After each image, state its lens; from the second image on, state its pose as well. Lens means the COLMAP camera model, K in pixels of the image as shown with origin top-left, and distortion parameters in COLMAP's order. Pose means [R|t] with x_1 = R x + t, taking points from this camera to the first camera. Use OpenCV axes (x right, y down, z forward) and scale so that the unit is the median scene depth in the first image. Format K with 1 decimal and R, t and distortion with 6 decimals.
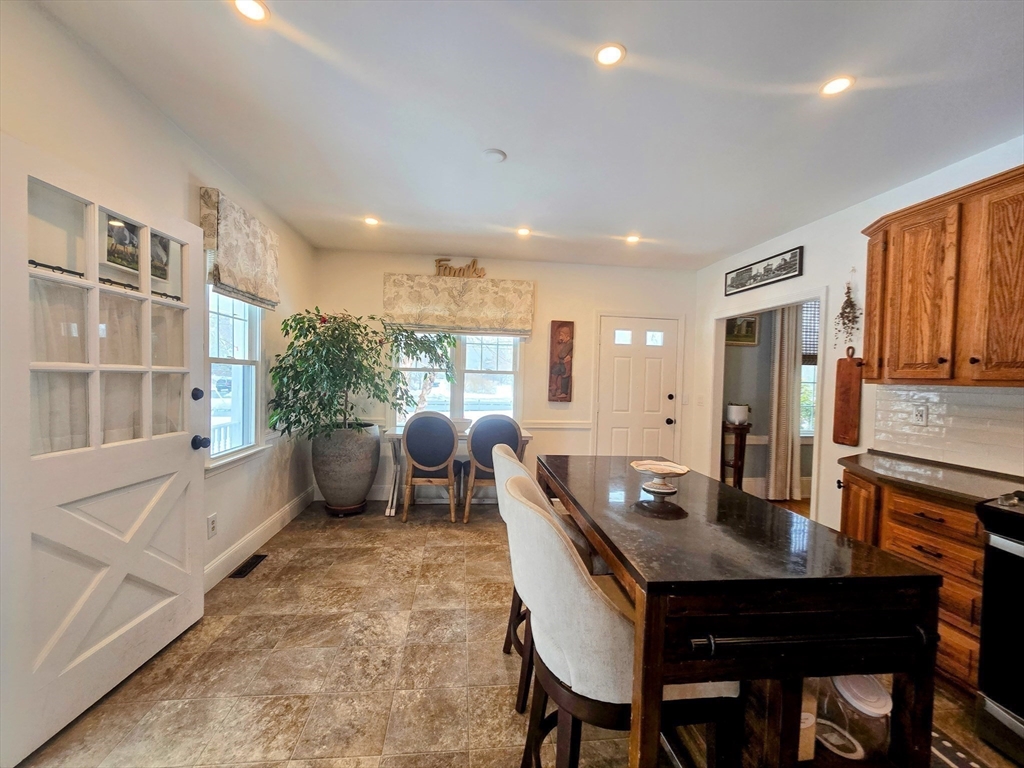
lens RADIAL K [[421.0, 0, 509.0], [0, 421.0, 385.9], [0, 0, 1]] dist [-0.003163, 0.001655]
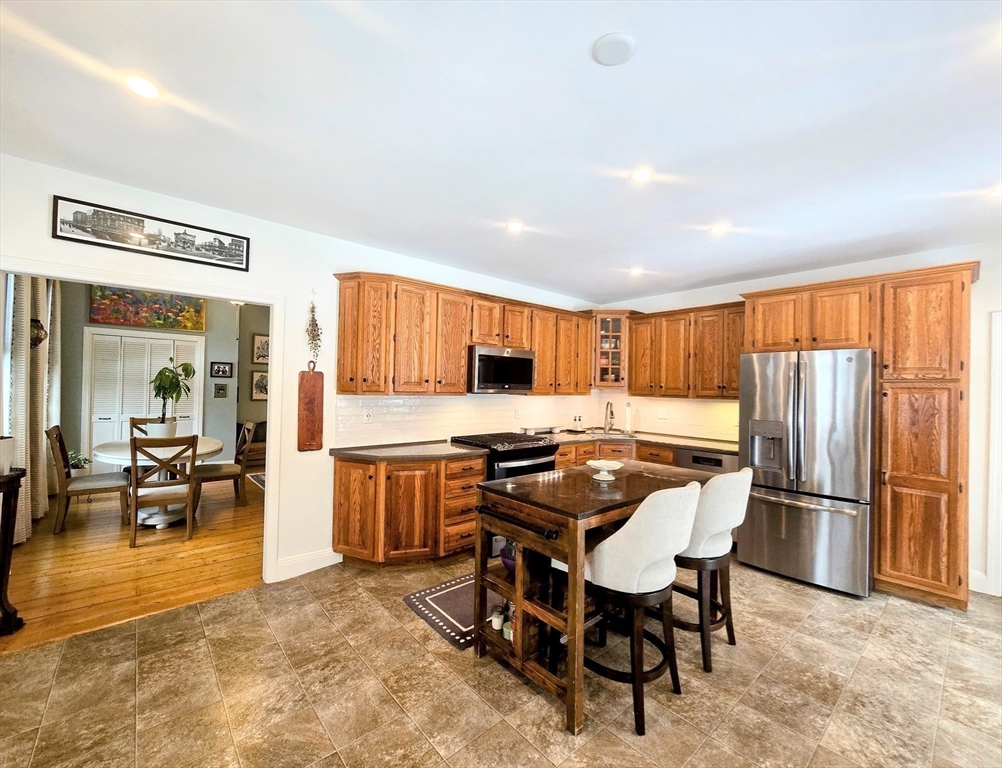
lens RADIAL K [[423.5, 0, 498.9], [0, 423.5, 385.2], [0, 0, 1]] dist [0.000841, 0.000058]
pose [[-0.556960, -0.035707, 0.829771, -0.280966], [-0.014617, 0.999342, 0.033192, -0.054606], [-0.830411, 0.006358, -0.557116, 0.893475]]
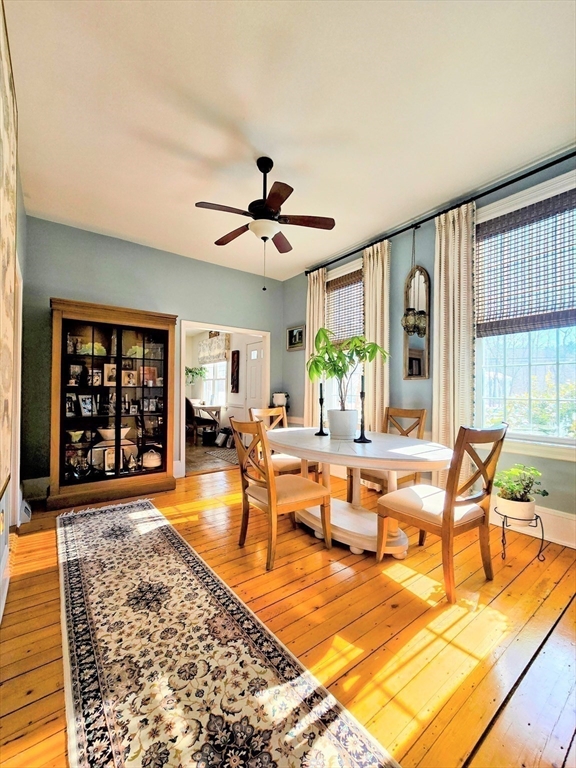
lens RADIAL K [[315.7, 0, 291.6], [0, 315.7, 384.0], [0, 0, 1]] dist [-0.003163, 0.001655]
pose [[0.515224, -0.038992, -0.856168, 1.748517], [-0.004389, 0.998831, -0.048130, 0.078650], [0.857044, 0.028555, 0.514451, 0.569877]]
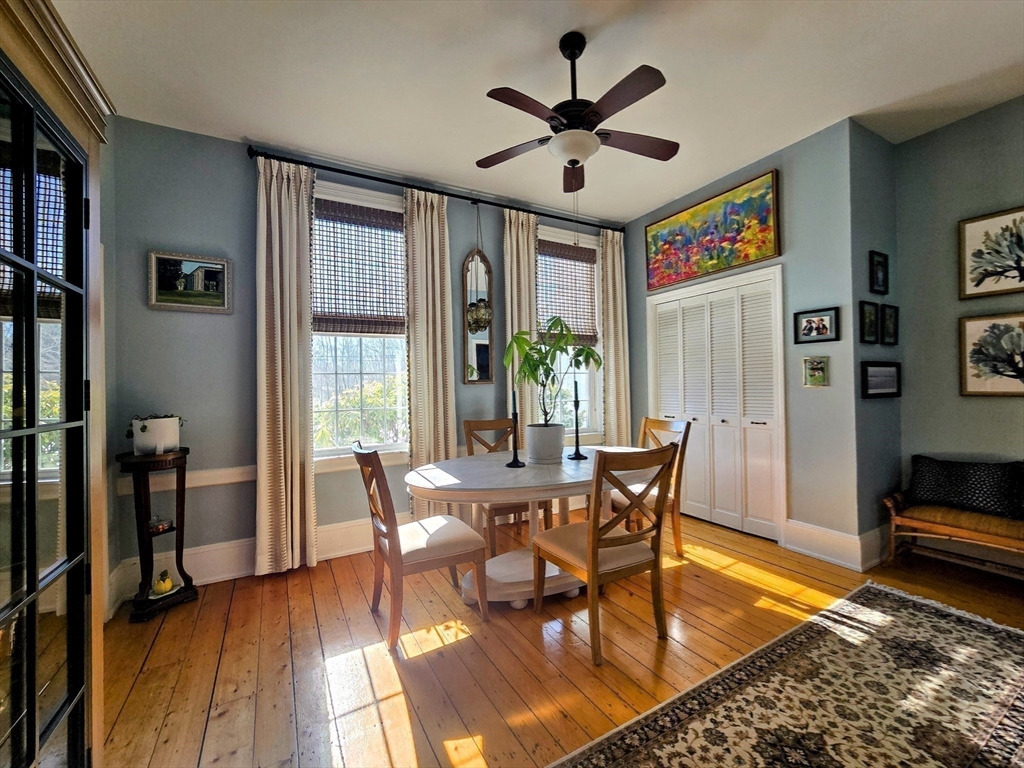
lens RADIAL K [[421.0, 0, 513.2], [0, 421.0, 387.5], [0, 0, 1]] dist [-0.003163, 0.001655]
pose [[0.921902, -0.045309, 0.384764, 0.893584], [0.054988, 0.998386, -0.014185, 0.046452], [-0.383501, 0.034234, 0.922906, 0.390479]]
